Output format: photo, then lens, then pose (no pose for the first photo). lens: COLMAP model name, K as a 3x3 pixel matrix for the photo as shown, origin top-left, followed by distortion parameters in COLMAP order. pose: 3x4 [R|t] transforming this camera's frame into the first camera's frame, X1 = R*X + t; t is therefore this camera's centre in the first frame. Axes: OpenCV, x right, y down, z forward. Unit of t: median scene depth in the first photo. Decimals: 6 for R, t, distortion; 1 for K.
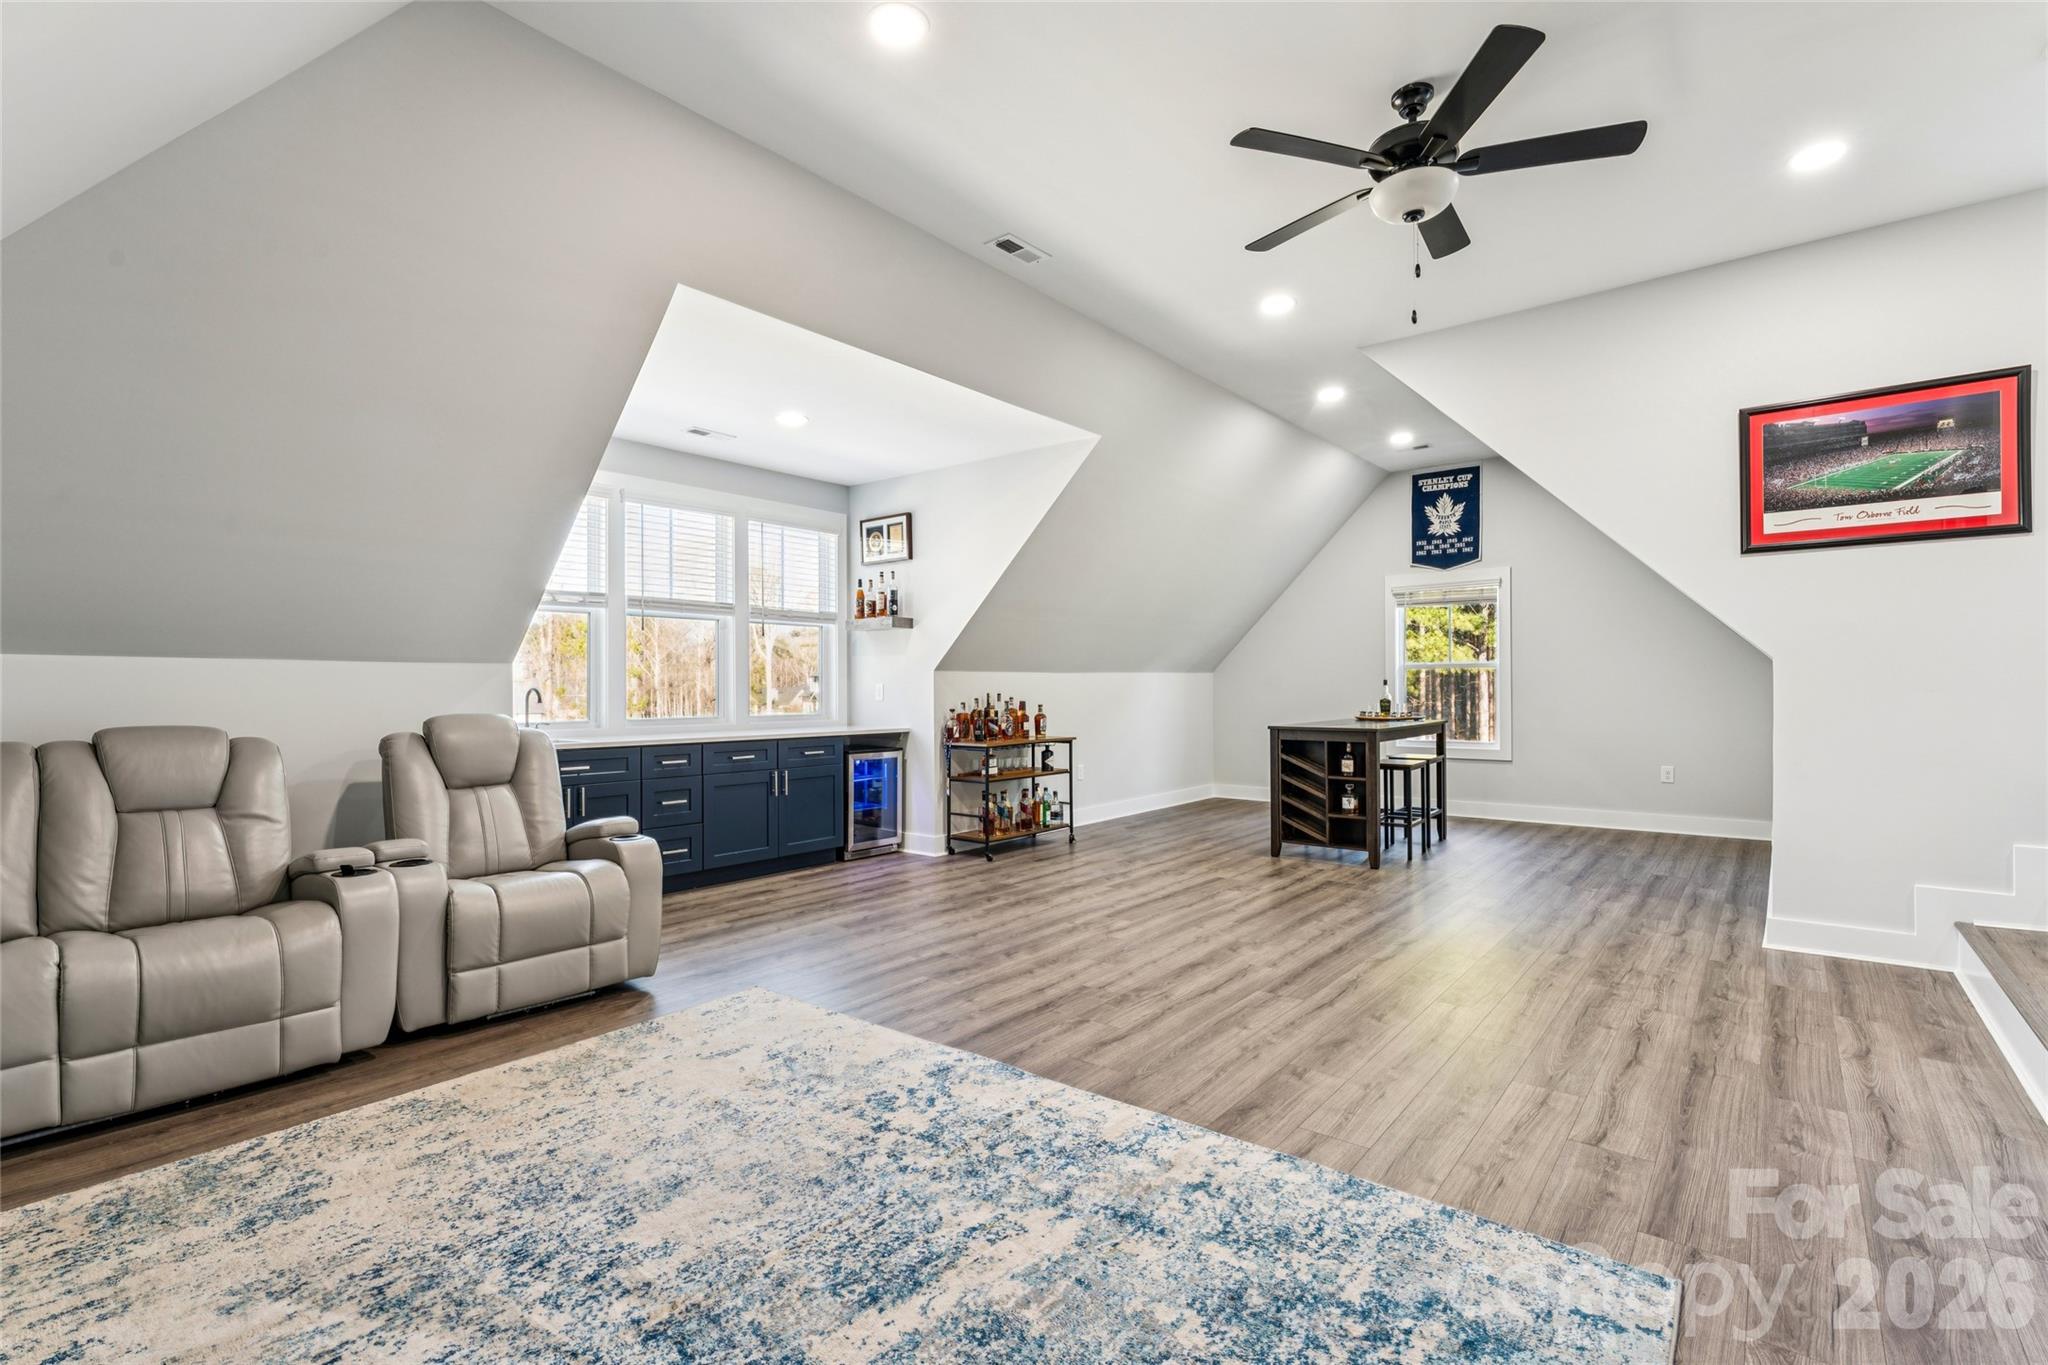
lens RADIAL K [[934.3, 0, 1017.9], [0, 934.3, 678.3], [0, 0, 1]] dist [-0.000851, -0.000995]
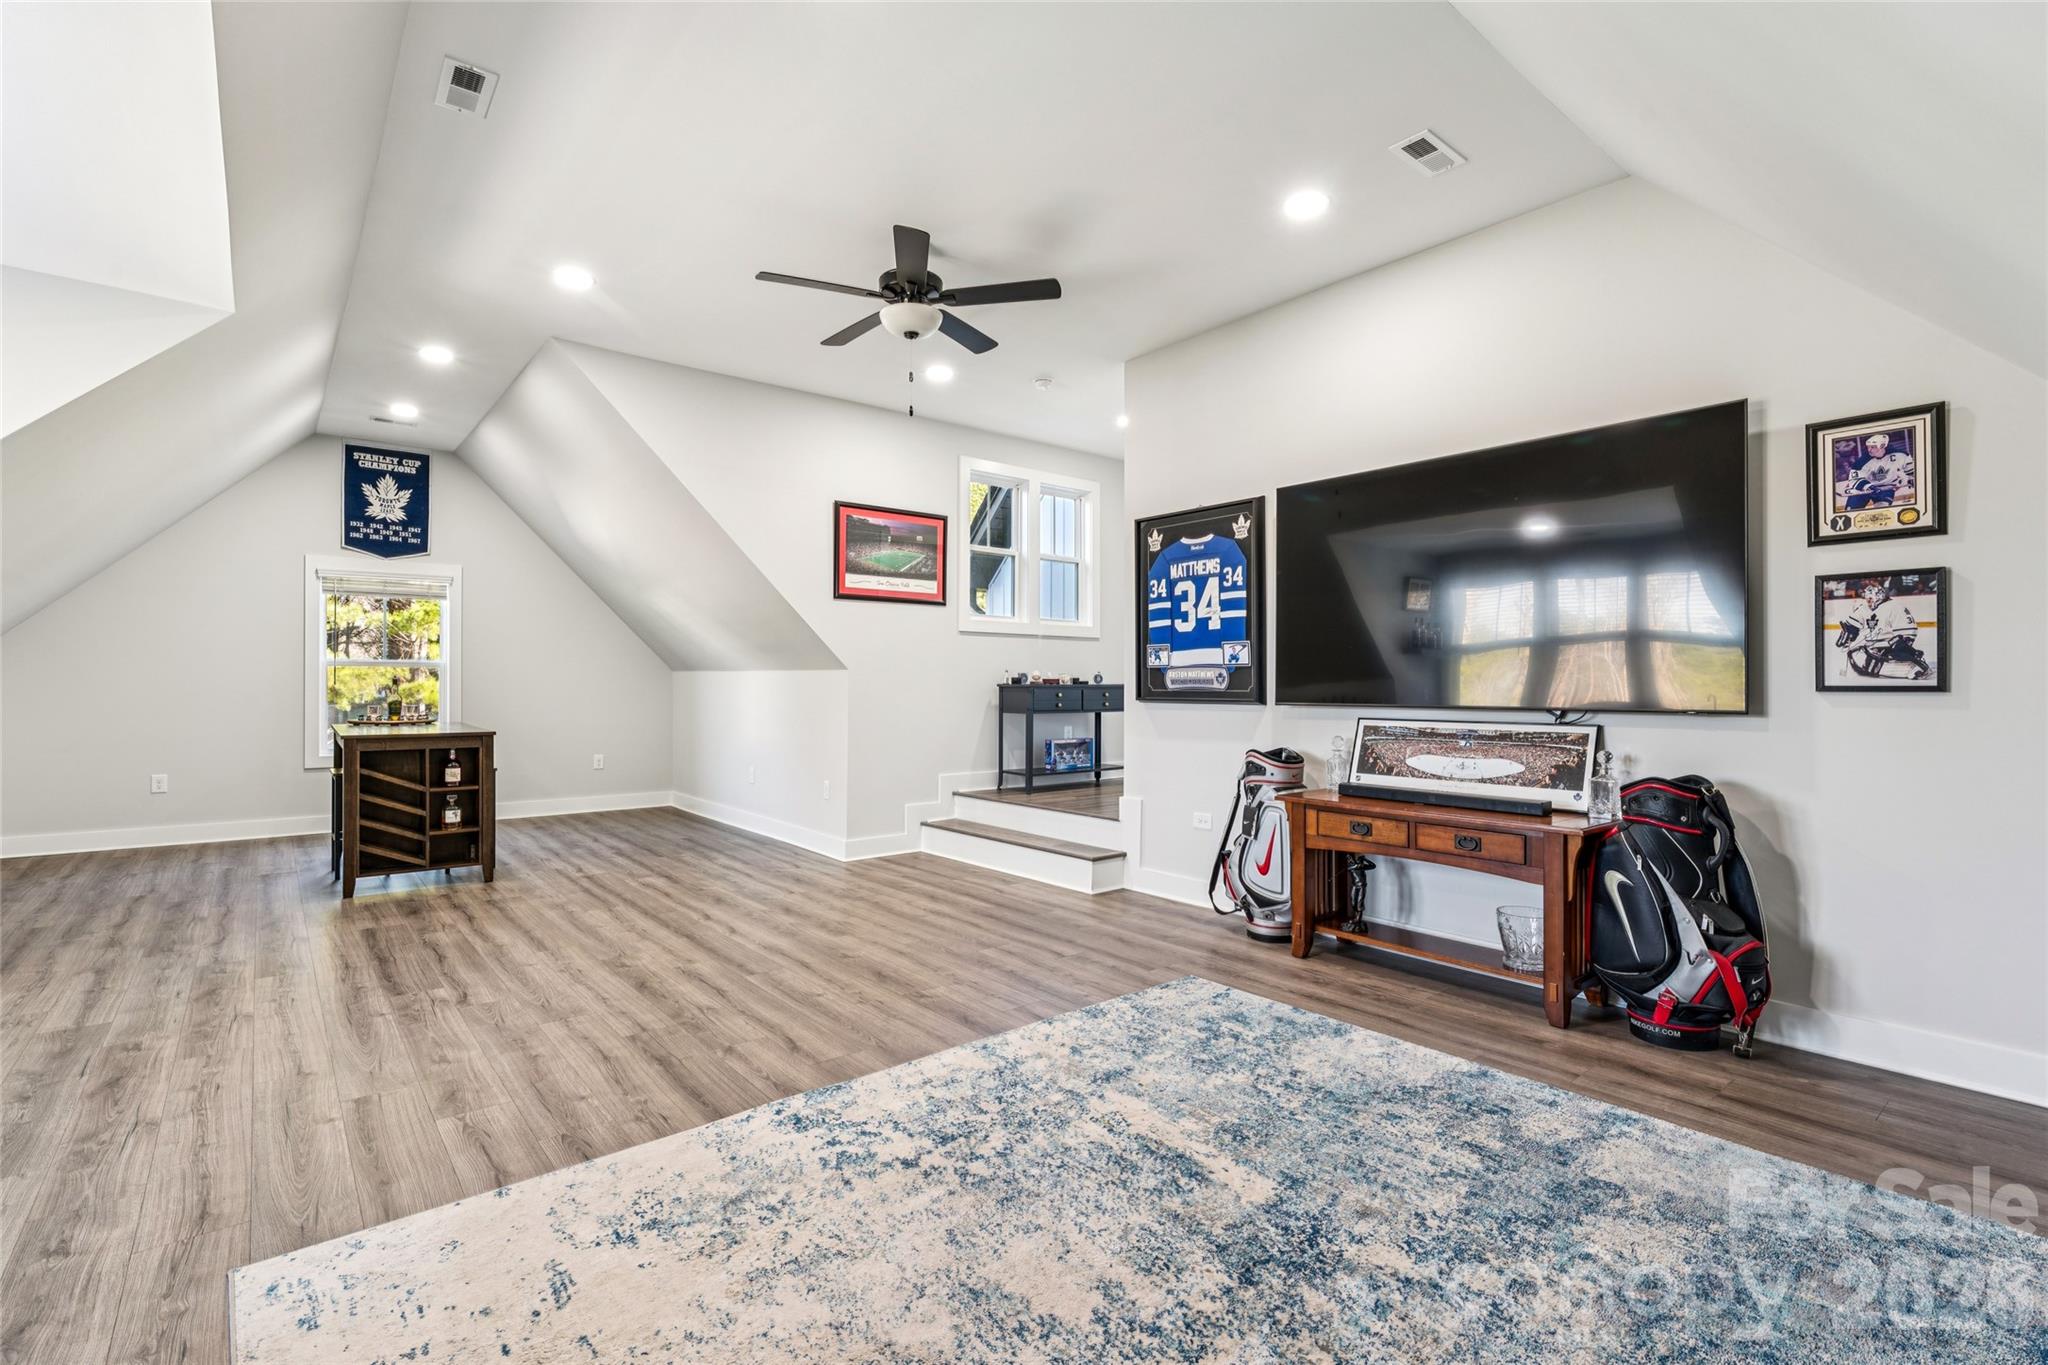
lens RADIAL K [[934.3, 0, 1017.8], [0, 934.3, 677.4], [0, 0, 1]] dist [-0.000851, -0.000995]
pose [[0.198146, 0.013864, 0.980074, -0.584896], [-0.013069, 0.999848, -0.011502, 0.004468], [-0.980085, -0.010529, 0.198297, 0.401772]]
